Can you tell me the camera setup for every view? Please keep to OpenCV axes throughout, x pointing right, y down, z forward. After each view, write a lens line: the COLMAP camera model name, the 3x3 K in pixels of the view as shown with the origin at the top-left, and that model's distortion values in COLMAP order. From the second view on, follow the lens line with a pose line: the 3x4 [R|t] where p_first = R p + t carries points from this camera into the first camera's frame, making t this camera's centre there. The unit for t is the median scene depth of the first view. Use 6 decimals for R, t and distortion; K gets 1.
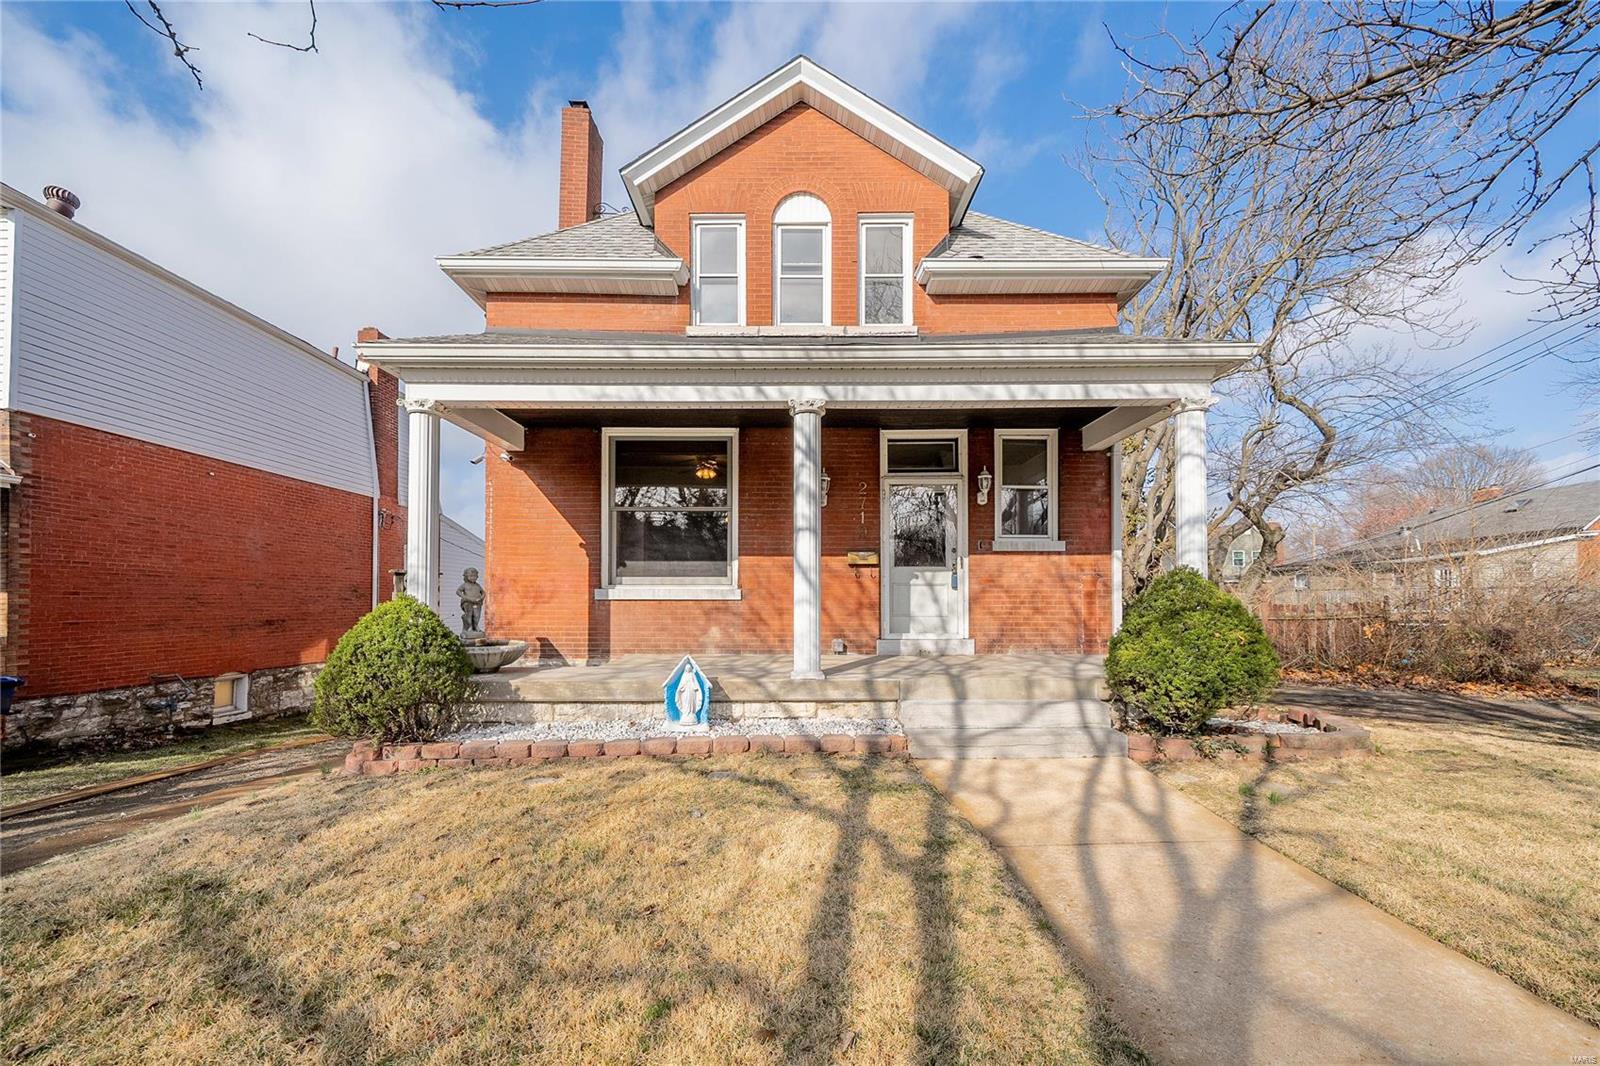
lens RADIAL K [[642.4, 0, 793.9], [0, 642.4, 585.4], [0, 0, 1]] dist [0.009736, -0.000448]
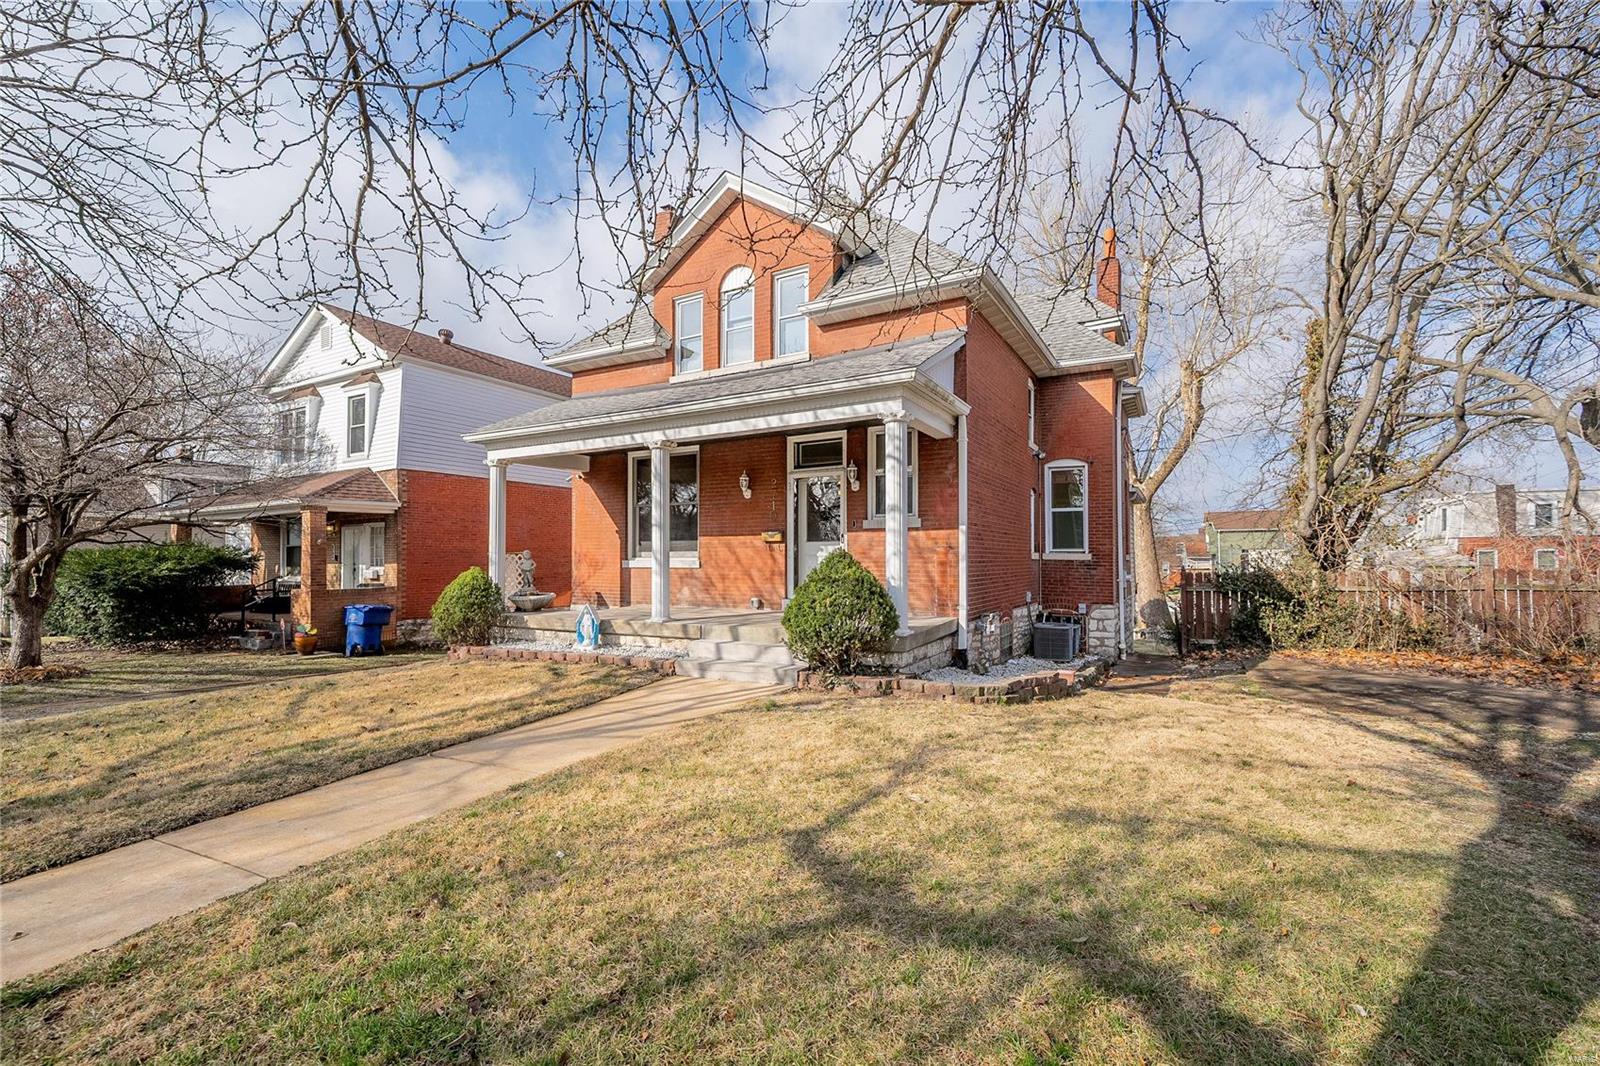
lens RADIAL K [[694.8, 0, 786.3], [0, 694.8, 530.6], [0, 0, 1]] dist [0.031625, 0.000636]
pose [[0.859711, -0.023861, -0.510223, 0.842240], [0.017469, 0.999697, -0.017317, -0.028878], [0.510482, 0.005975, 0.859868, -0.202601]]
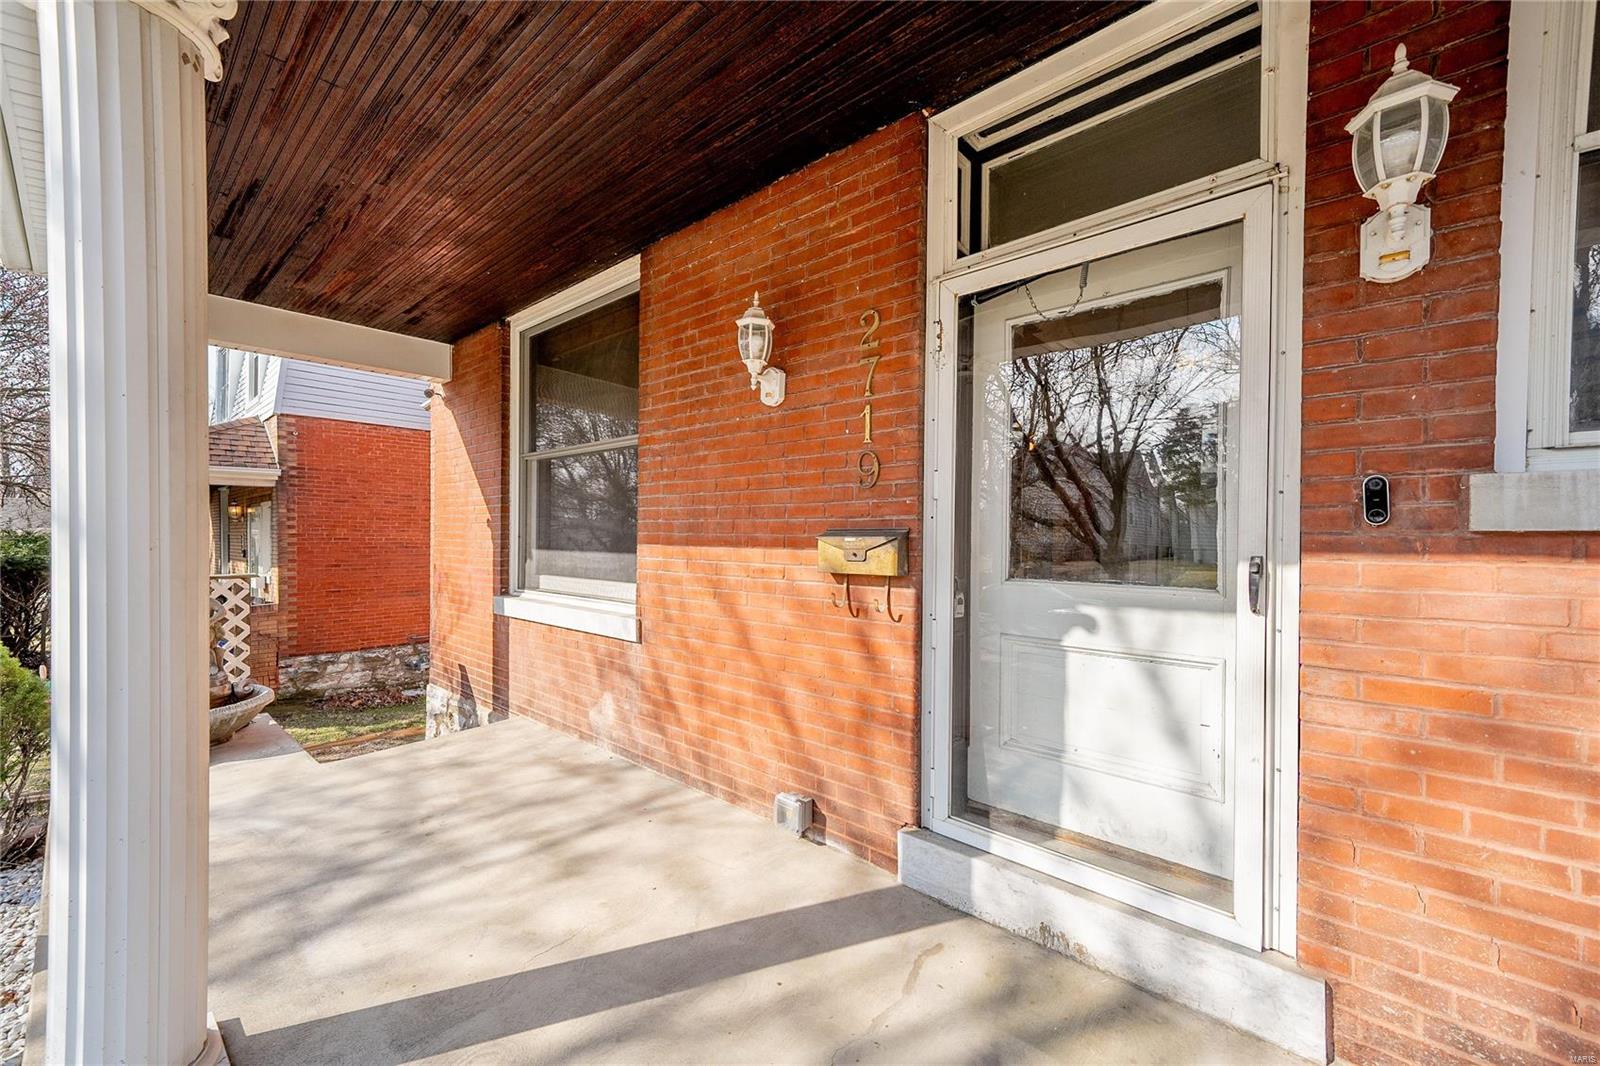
lens RADIAL K [[629.8, 0, 800.0], [0, 629.8, 533.0], [0, 0, 1]] dist [0.008207, 0.000025]
pose [[0.753212, 0.001700, -0.657775, 0.279405], [0.011007, 0.999824, 0.015189, -0.057579], [0.657685, -0.018681, 0.753061, 0.739740]]
